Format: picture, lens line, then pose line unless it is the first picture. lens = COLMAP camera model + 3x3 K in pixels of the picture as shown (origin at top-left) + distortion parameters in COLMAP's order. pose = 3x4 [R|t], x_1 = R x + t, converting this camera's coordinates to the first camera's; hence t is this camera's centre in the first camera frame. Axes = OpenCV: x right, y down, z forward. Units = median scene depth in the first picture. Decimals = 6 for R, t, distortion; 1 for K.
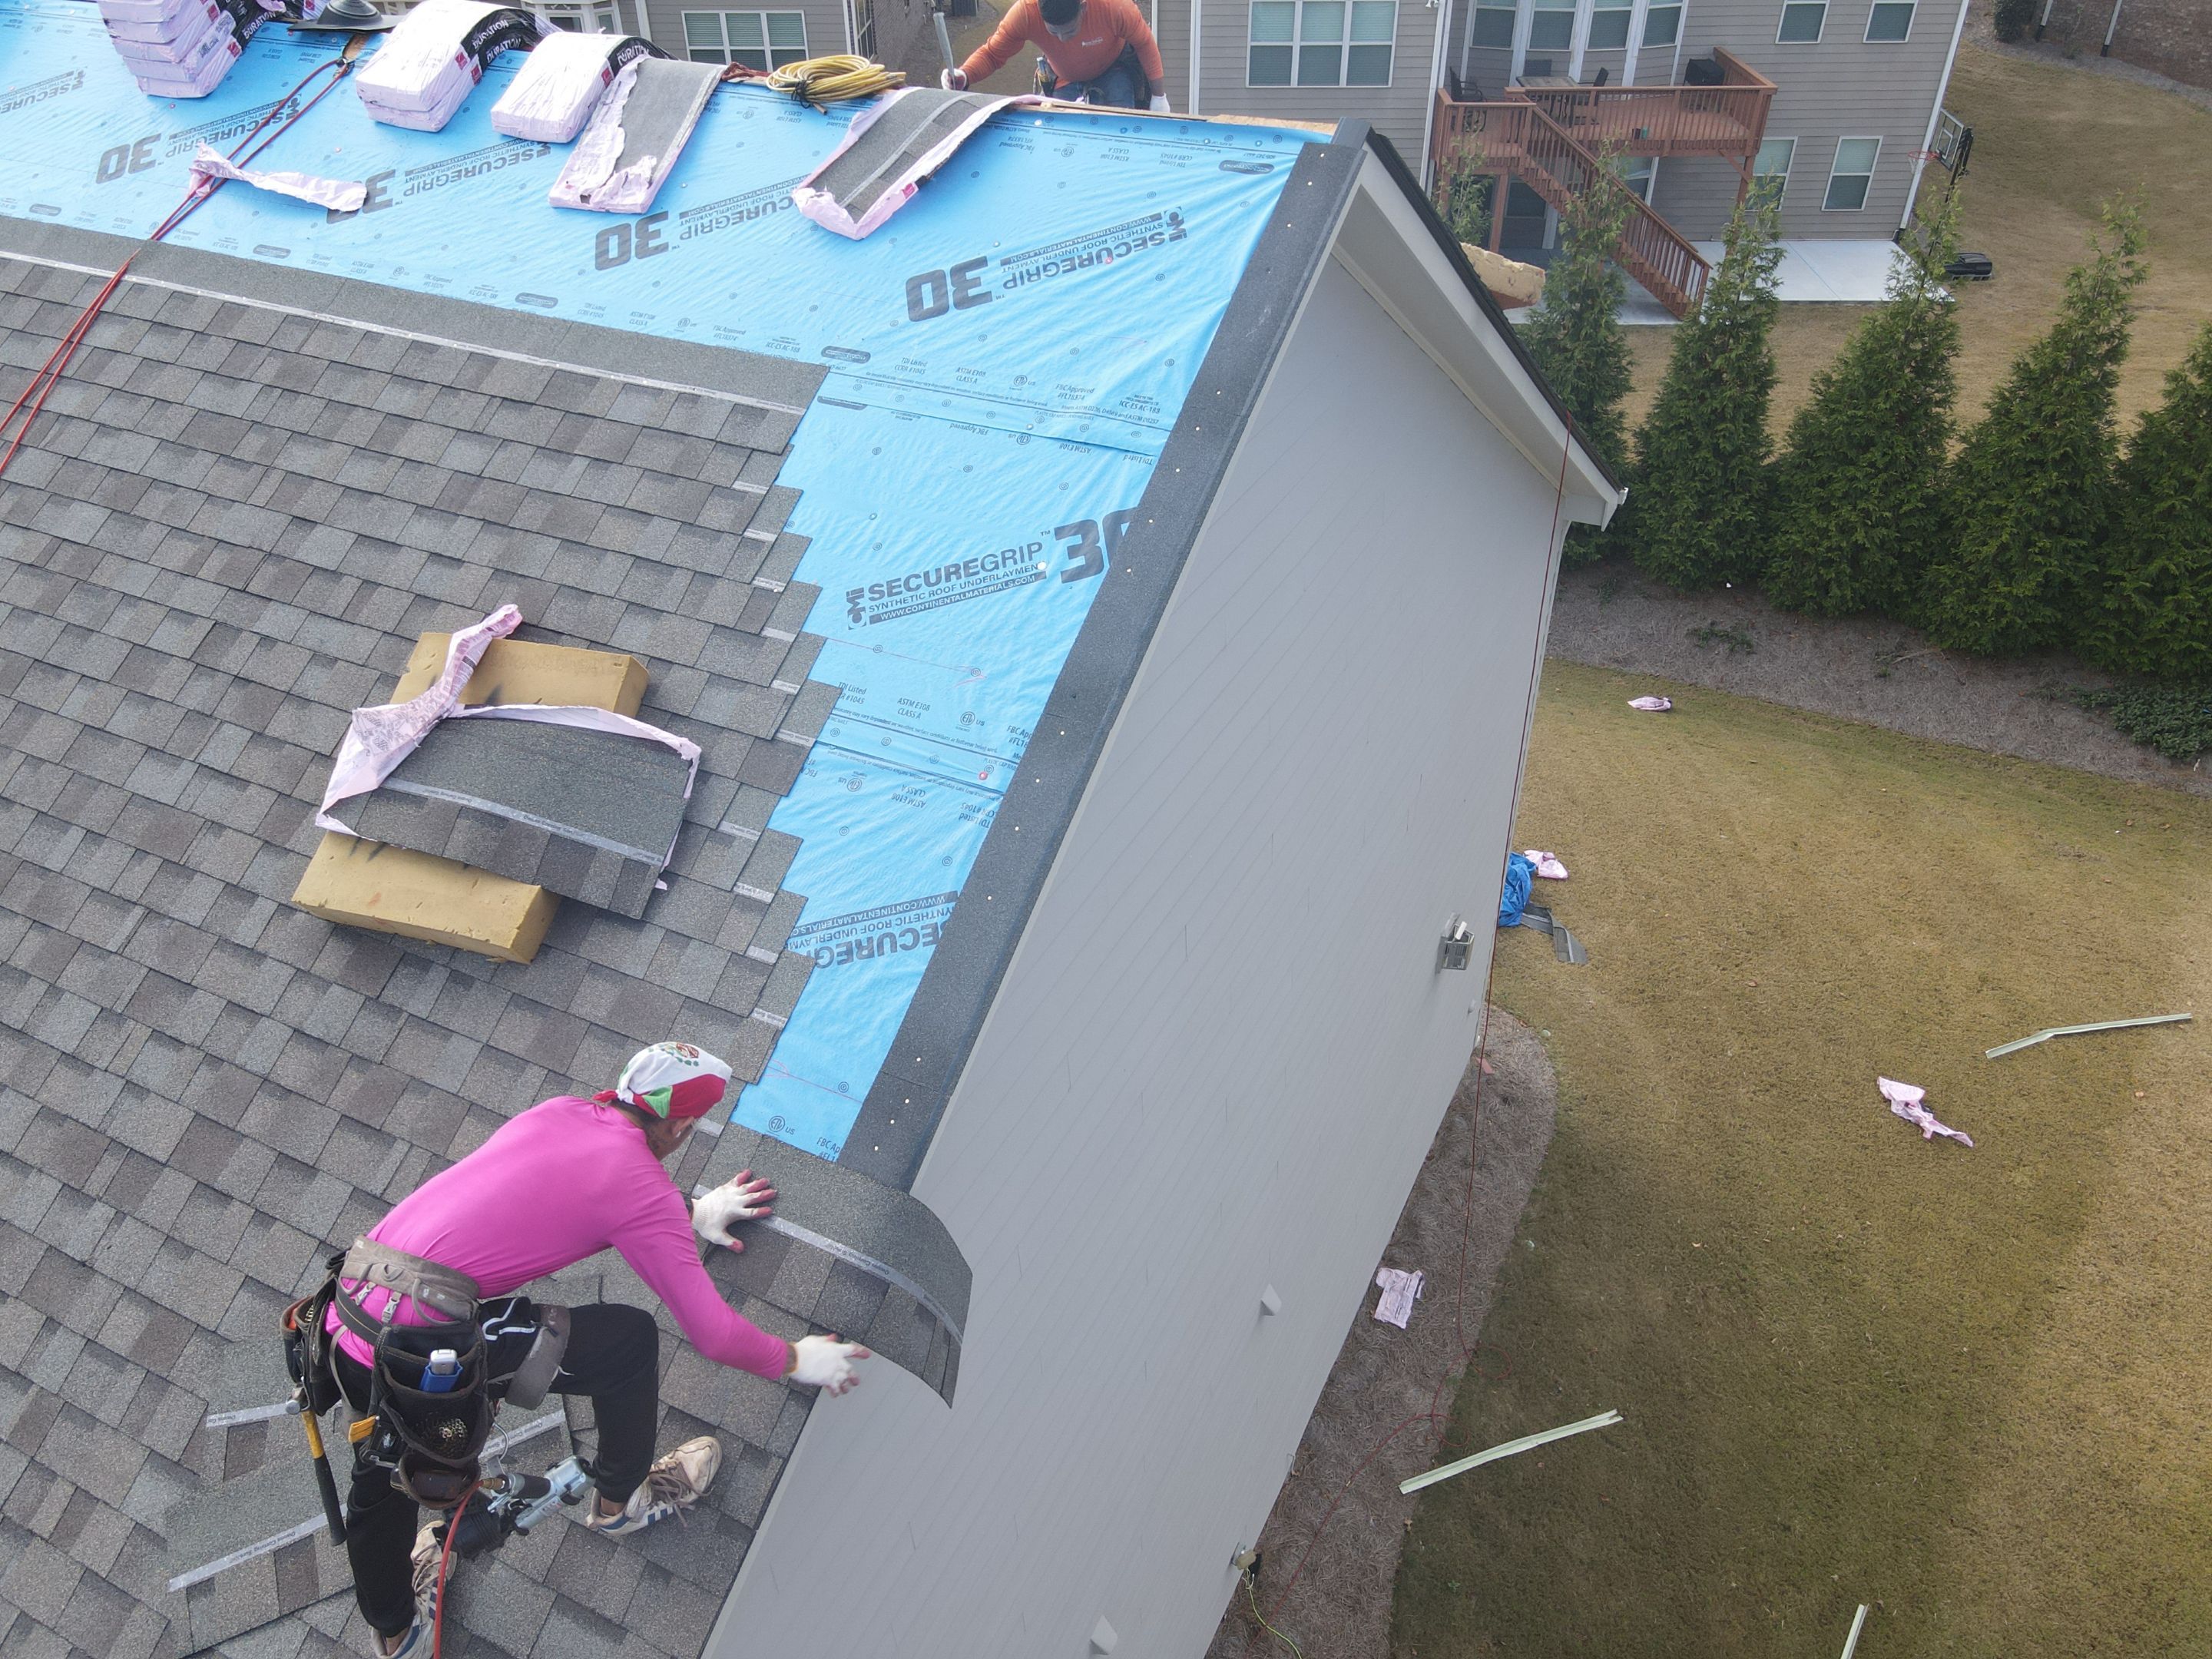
lens RADIAL K [[1624.0, 0, 1095.6], [0, 1624.0, 821.2], [0, 0, 1]] dist [-0.006507, 0.032500]
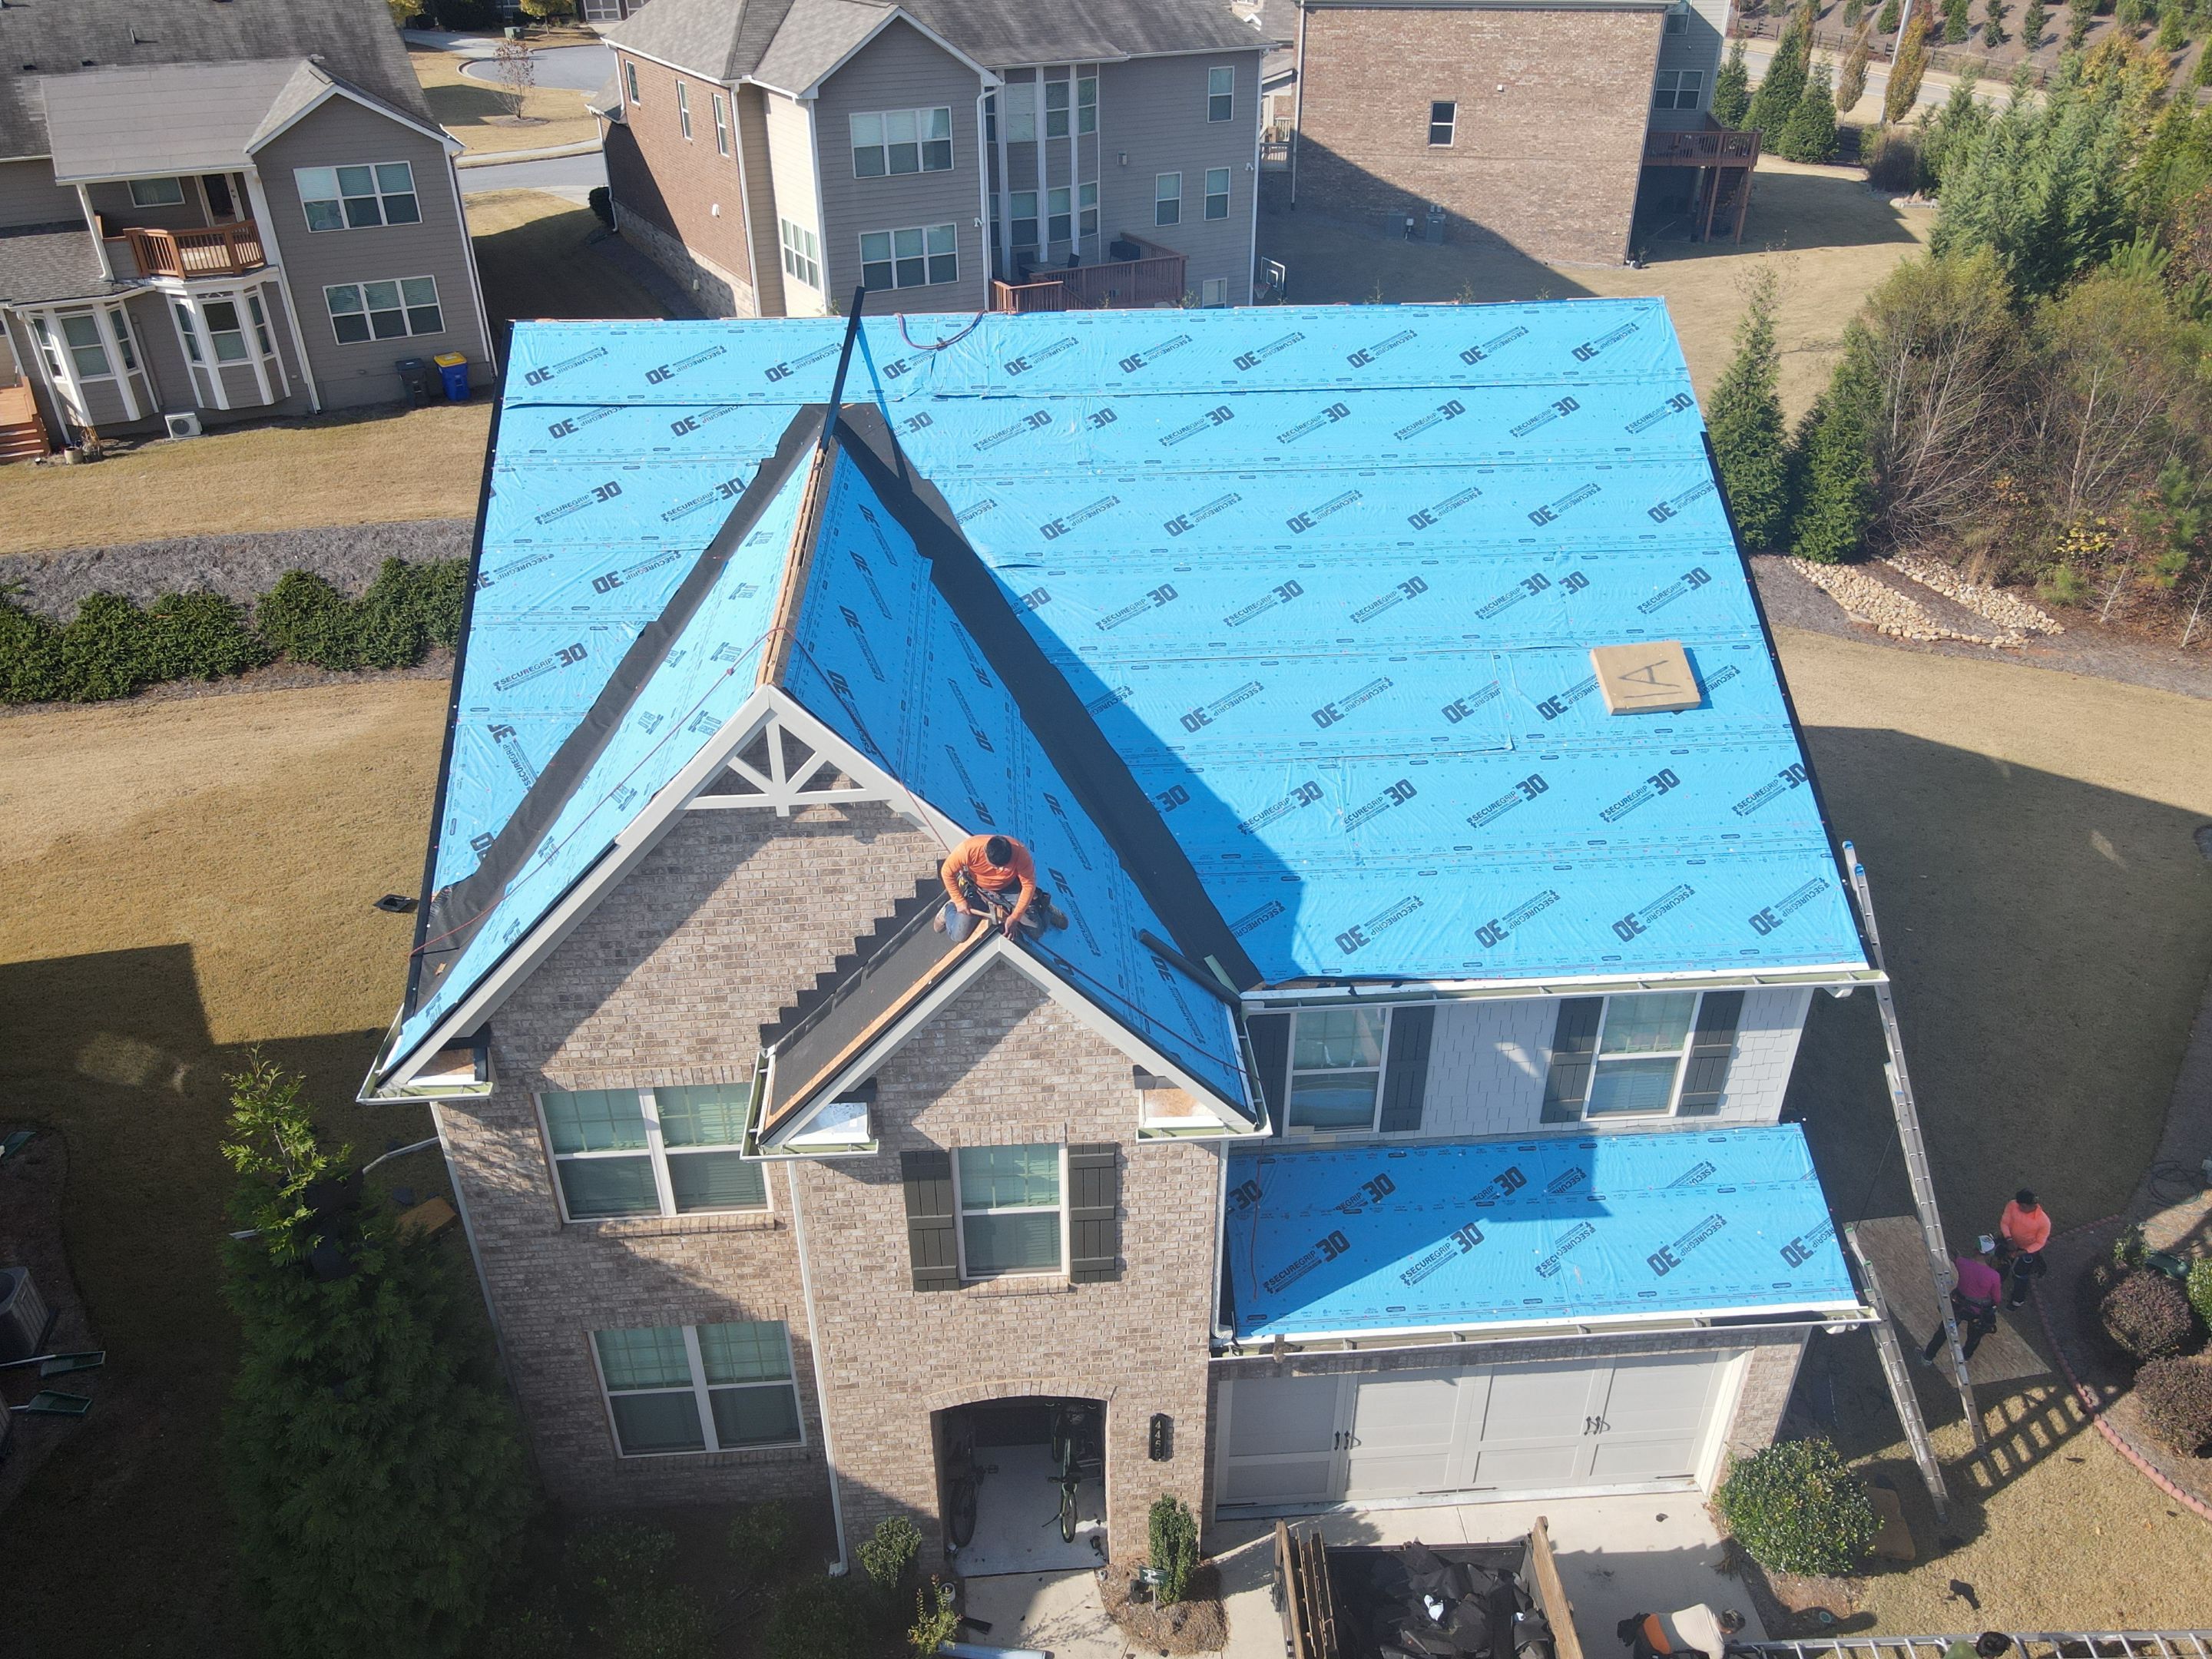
lens RADIAL K [[1624.0, 0, 1100.9], [0, 1624.0, 819.5], [0, 0, 1]] dist [-0.006507, 0.032500]
pose [[0.861834, -0.255745, 0.437991, -0.562744], [0.295242, 0.955140, -0.023237, 0.083135], [-0.412400, 0.149339, 0.898679, -0.319171]]
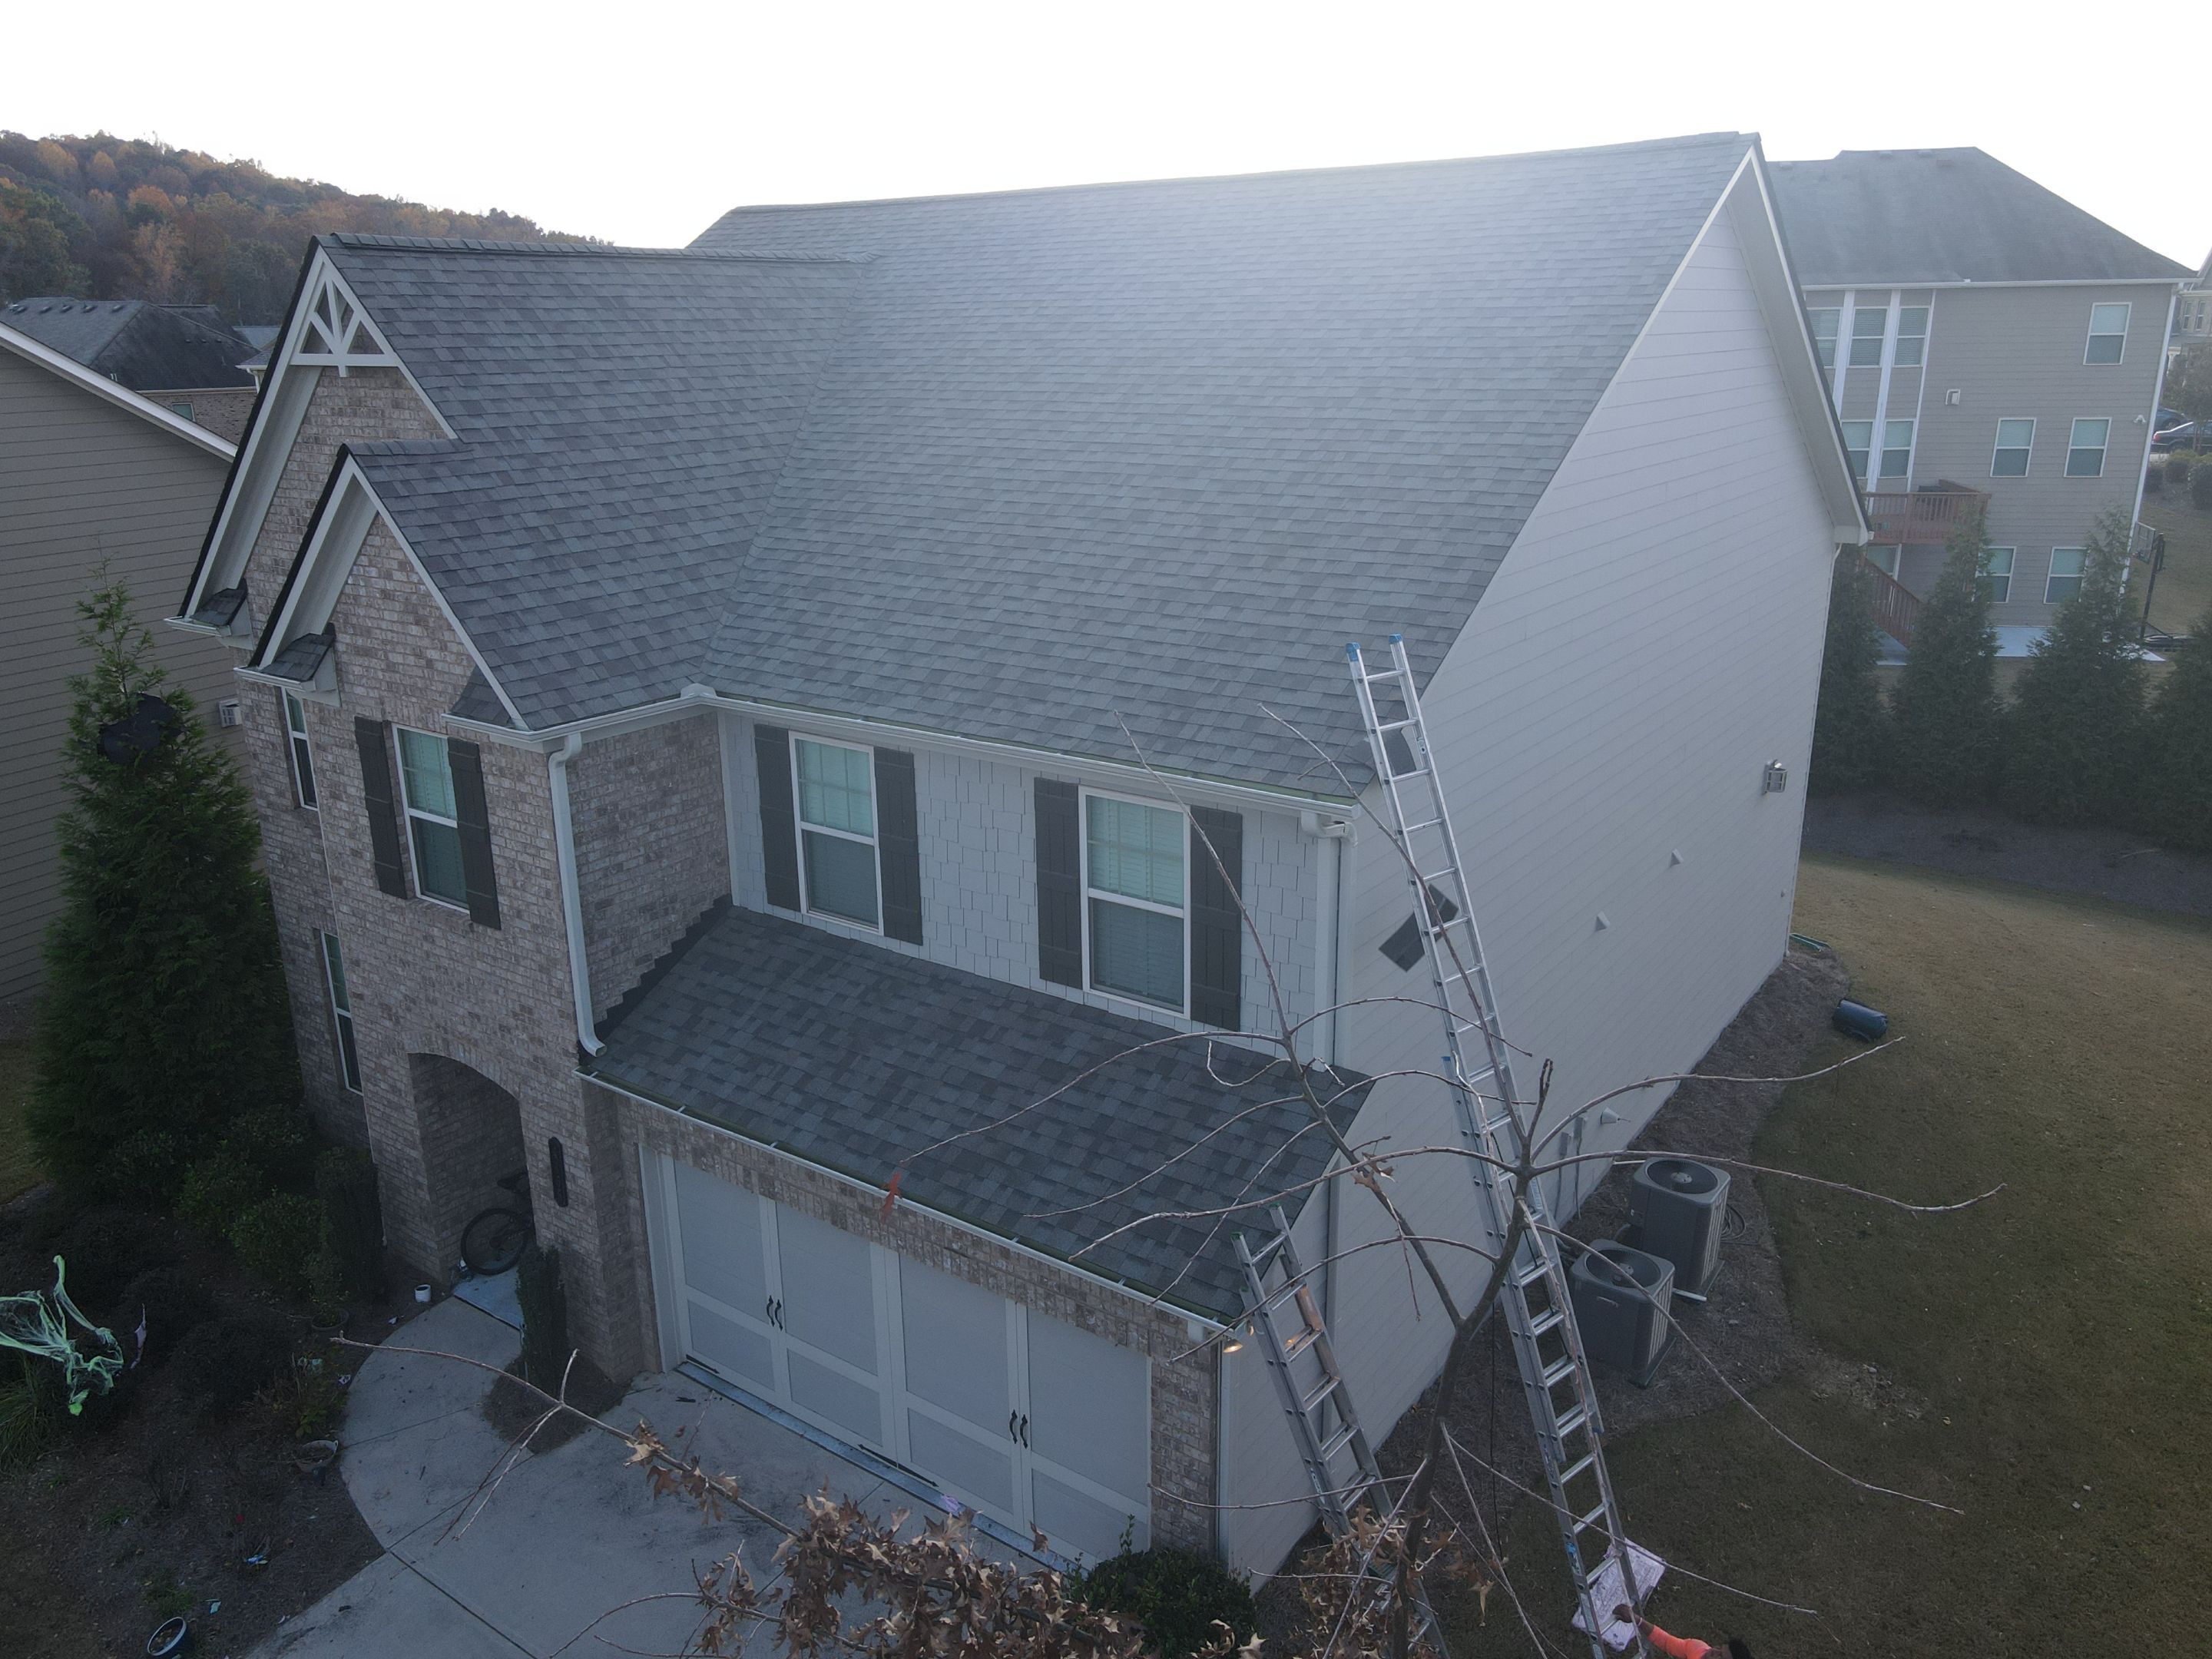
lens RADIAL K [[1624.0, 0, 1100.3], [0, 1624.0, 820.5], [0, 0, 1]] dist [-0.006507, 0.032500]
pose [[0.987332, 0.045811, -0.151912, -0.092554], [-0.092122, 0.945026, -0.313751, 0.331619], [0.129188, 0.323771, 0.937274, -0.278486]]
